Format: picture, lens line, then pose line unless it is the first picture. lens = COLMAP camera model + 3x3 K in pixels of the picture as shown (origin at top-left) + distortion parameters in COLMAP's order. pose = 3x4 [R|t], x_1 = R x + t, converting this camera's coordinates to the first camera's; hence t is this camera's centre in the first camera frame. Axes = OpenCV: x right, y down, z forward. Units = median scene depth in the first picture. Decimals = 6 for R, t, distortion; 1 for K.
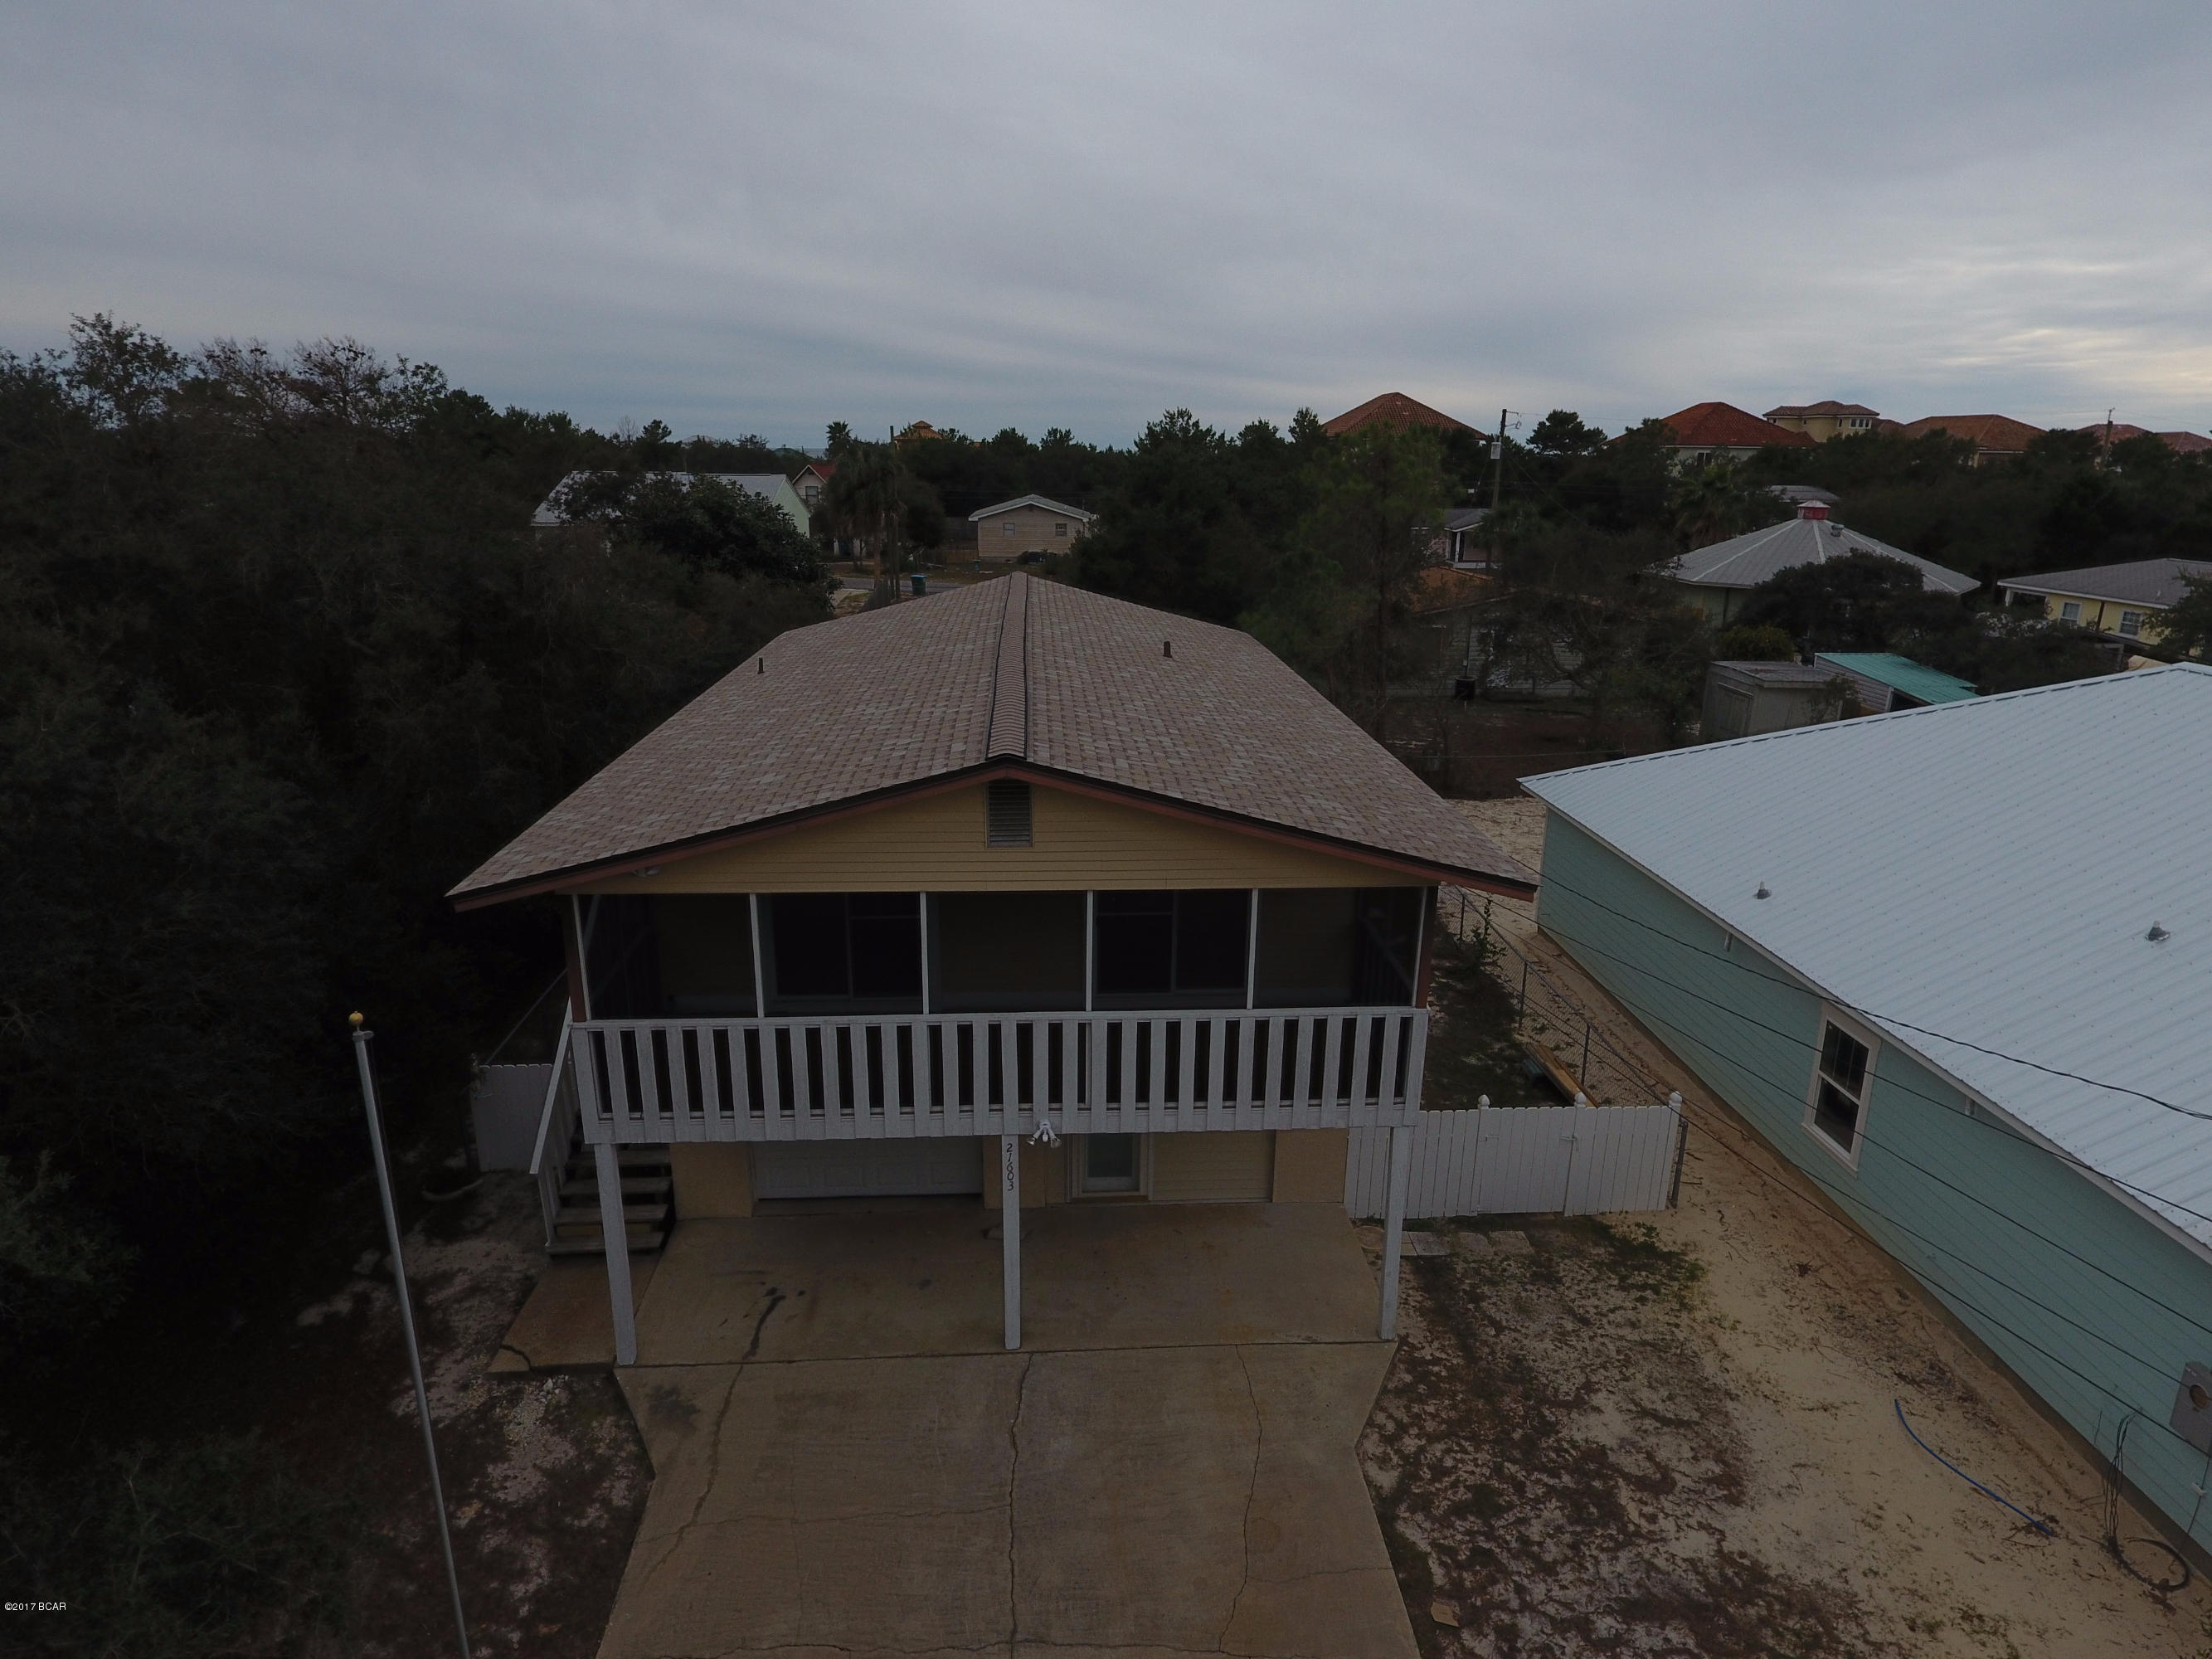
lens RADIAL K [[1294.3, 0, 1108.0], [0, 1294.3, 810.6], [0, 0, 1]] dist [-0.004486, -0.001877]
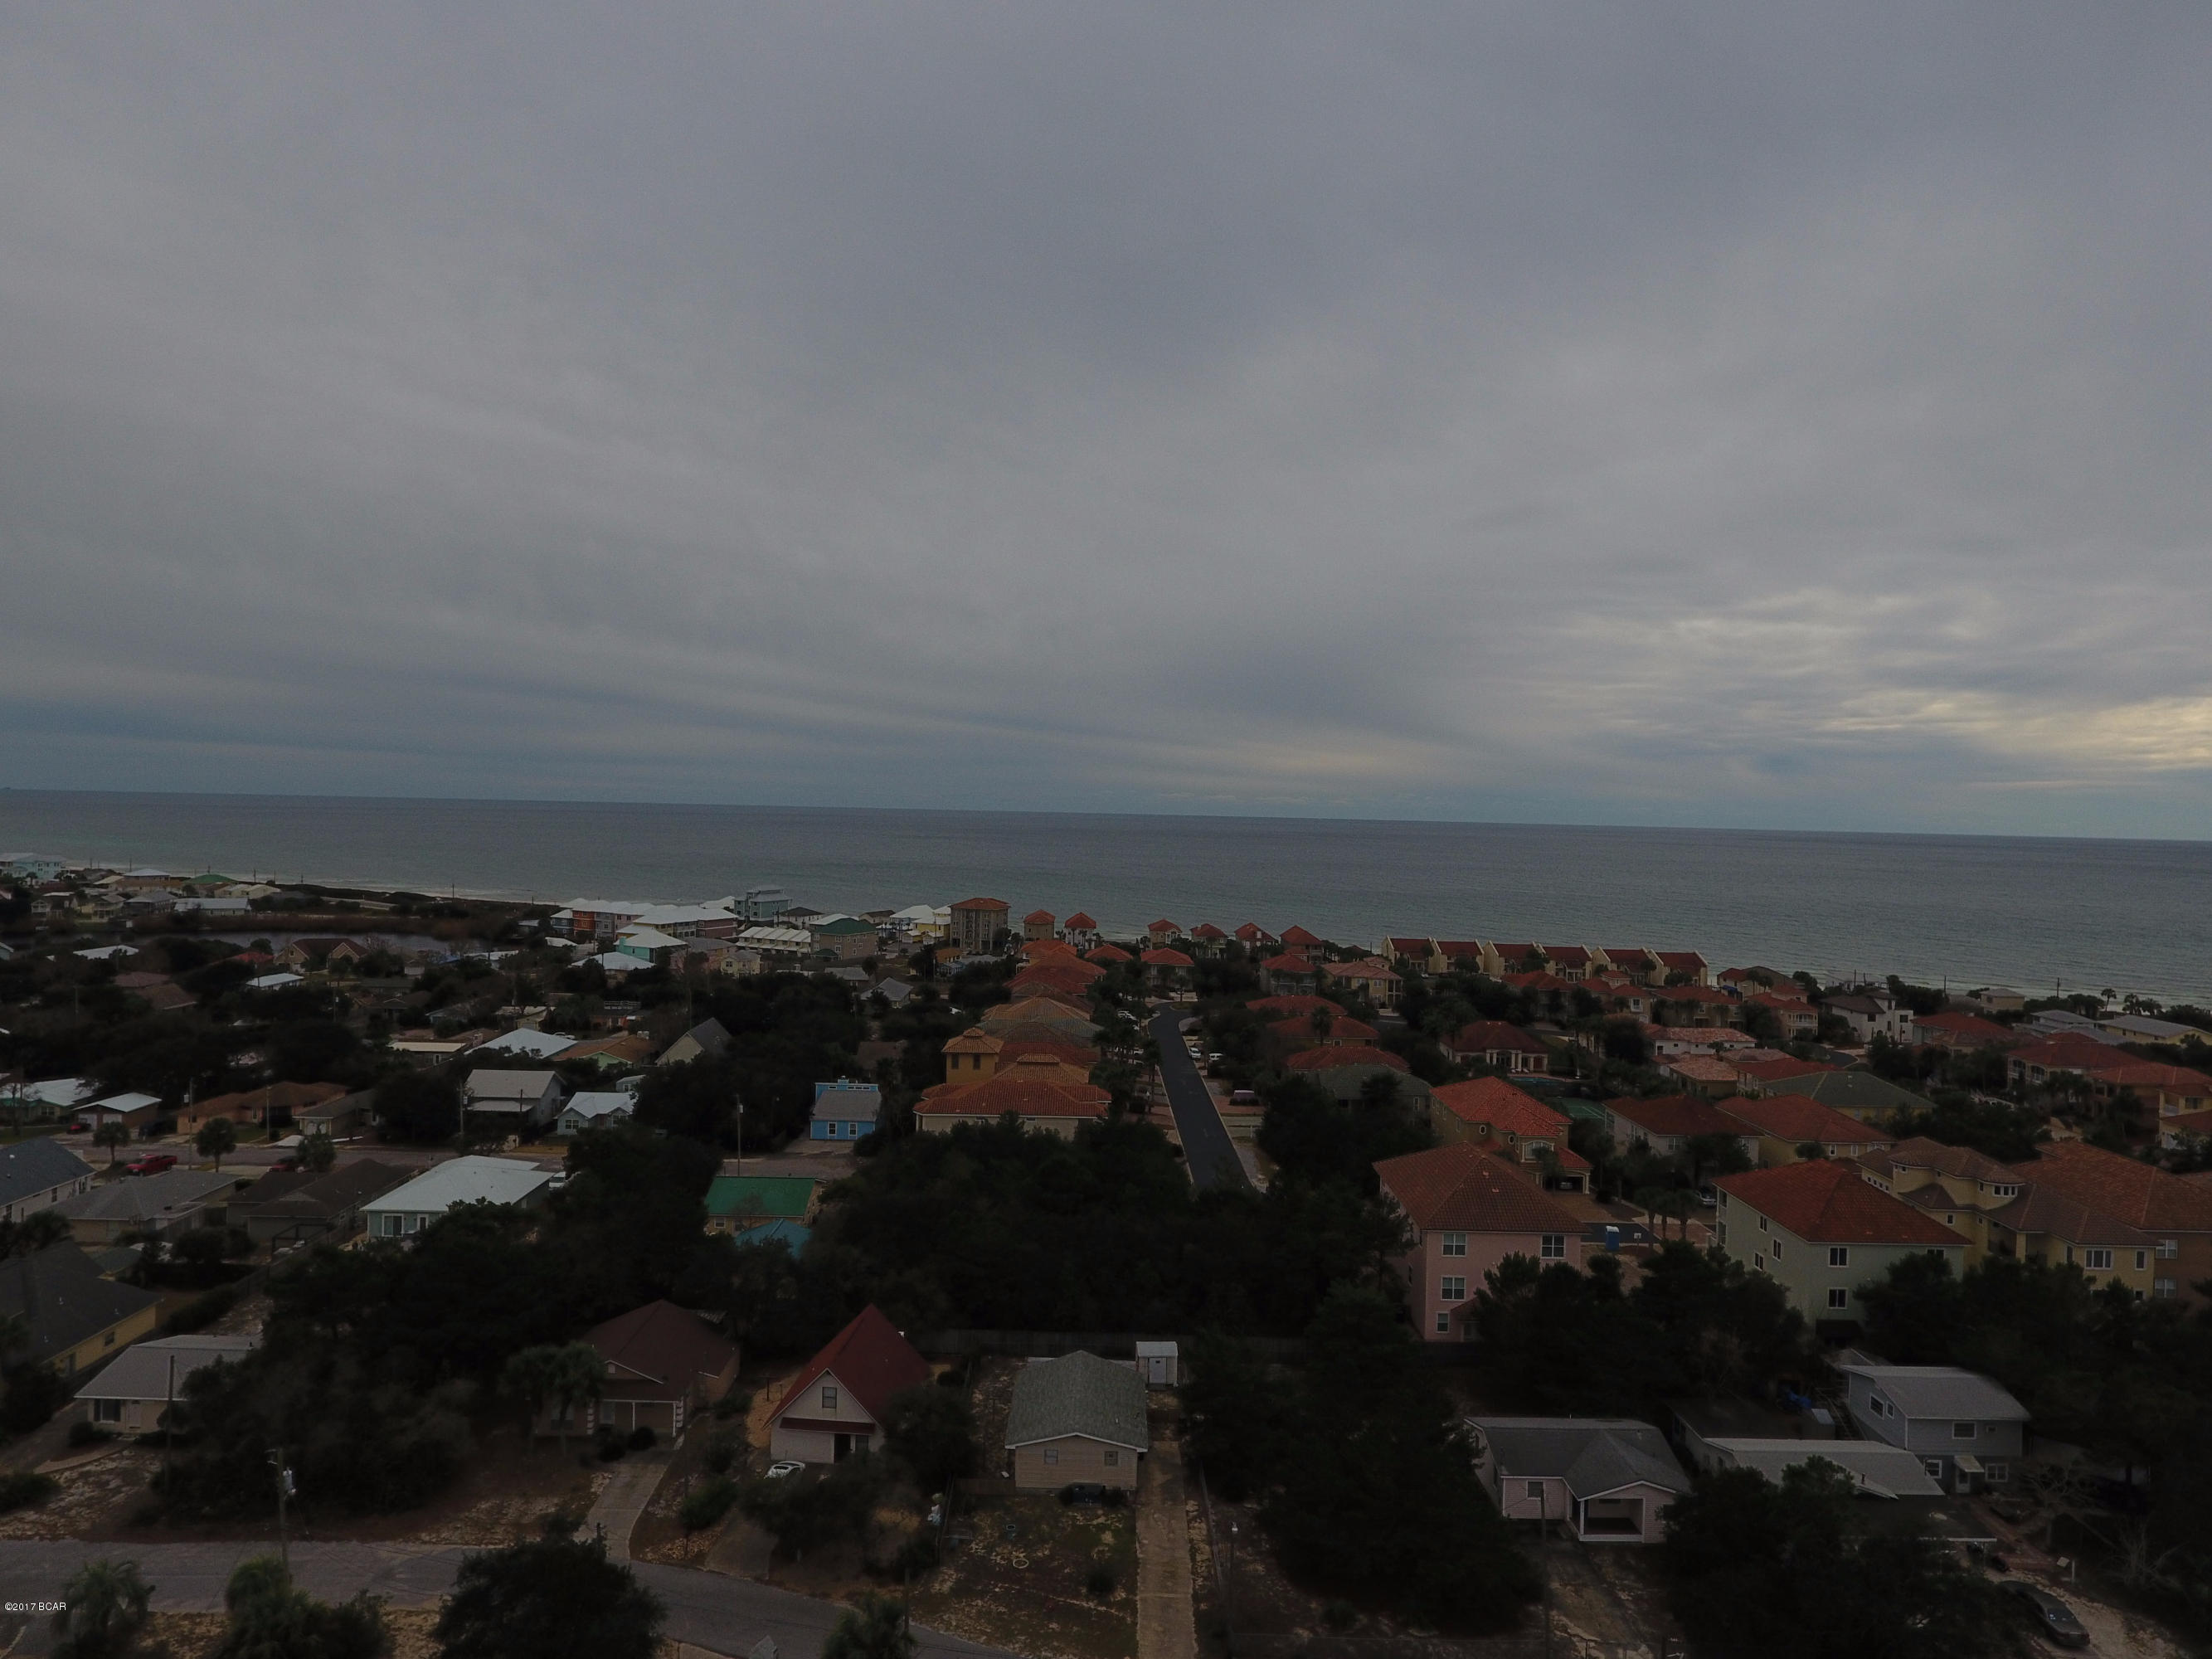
lens RADIAL K [[1294.3, 0, 1108.0], [0, 1294.3, 810.6], [0, 0, 1]] dist [-0.004486, -0.001877]
pose [[0.999023, 0.008755, -0.043326, -0.035721], [-0.020286, 0.961684, -0.273410, -2.856830], [0.039273, 0.274022, 0.960921, 0.401172]]
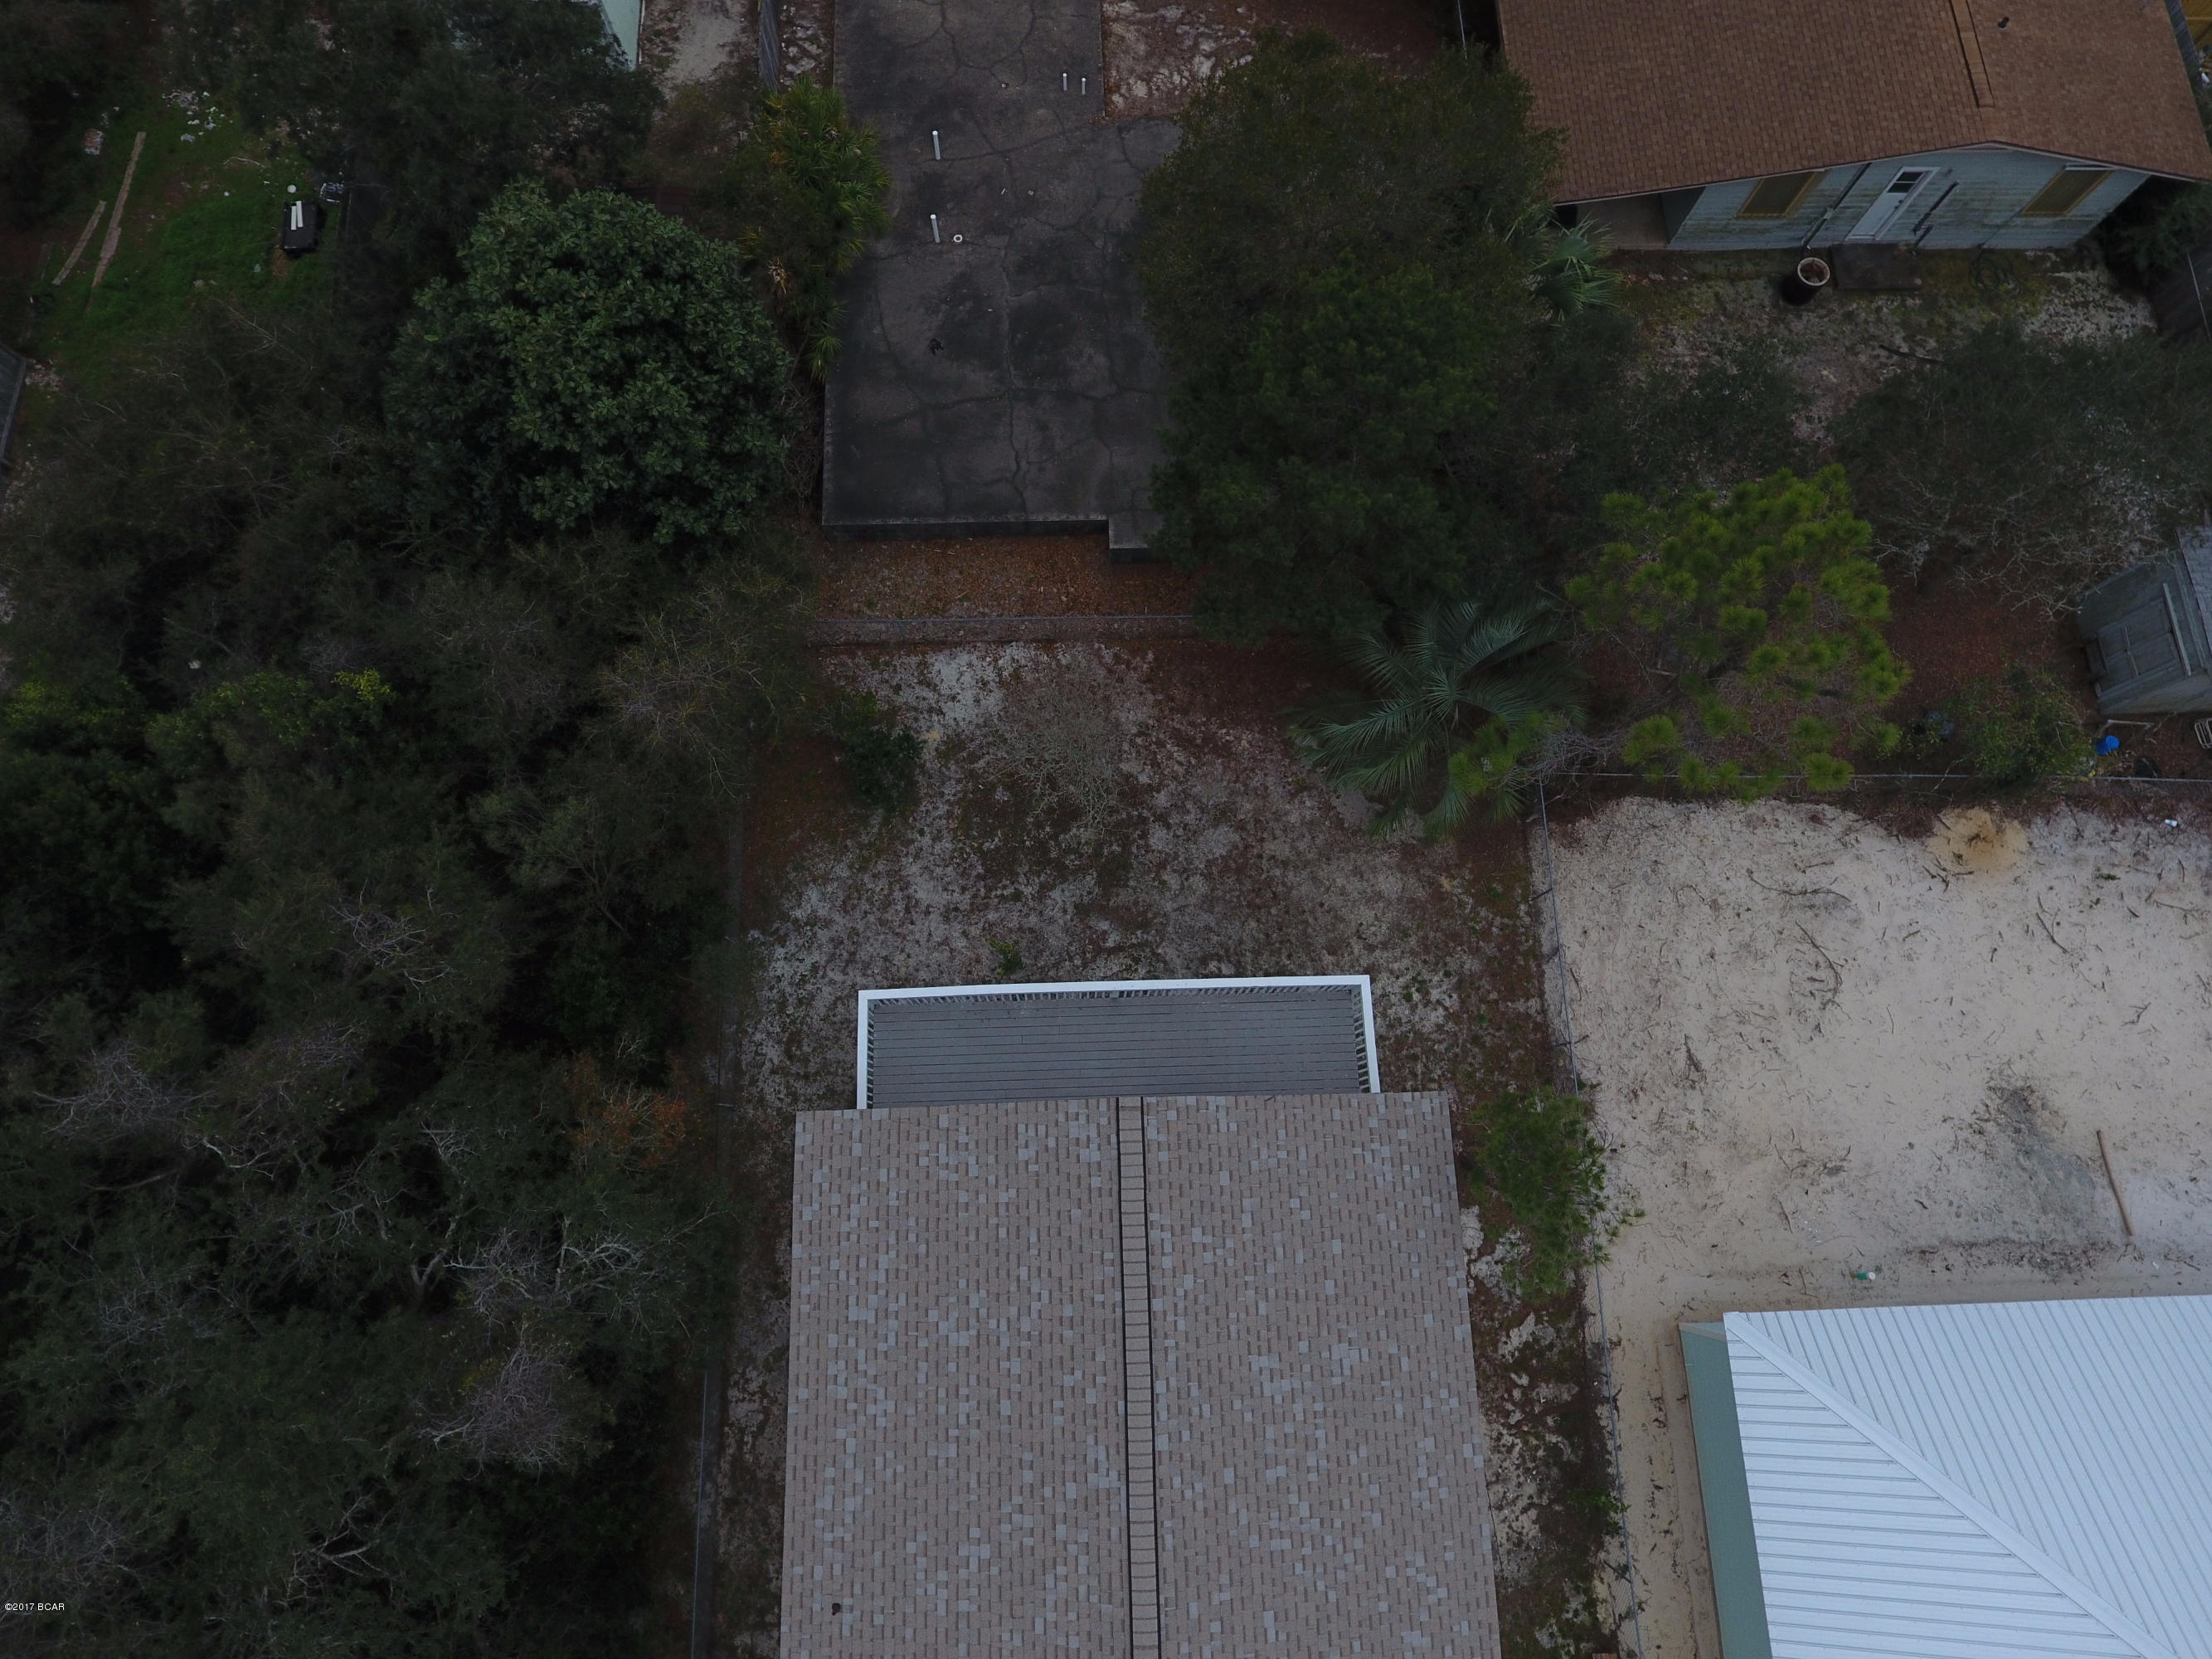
lens RADIAL K [[1294.3, 0, 1108.0], [0, 1294.3, 810.6], [0, 0, 1]] dist [-0.004486, -0.001877]
pose [[0.999504, 0.031402, 0.002309, -0.179409], [-0.018139, 0.514292, 0.857423, -1.748249], [0.025737, -0.857040, 0.514607, 1.635425]]
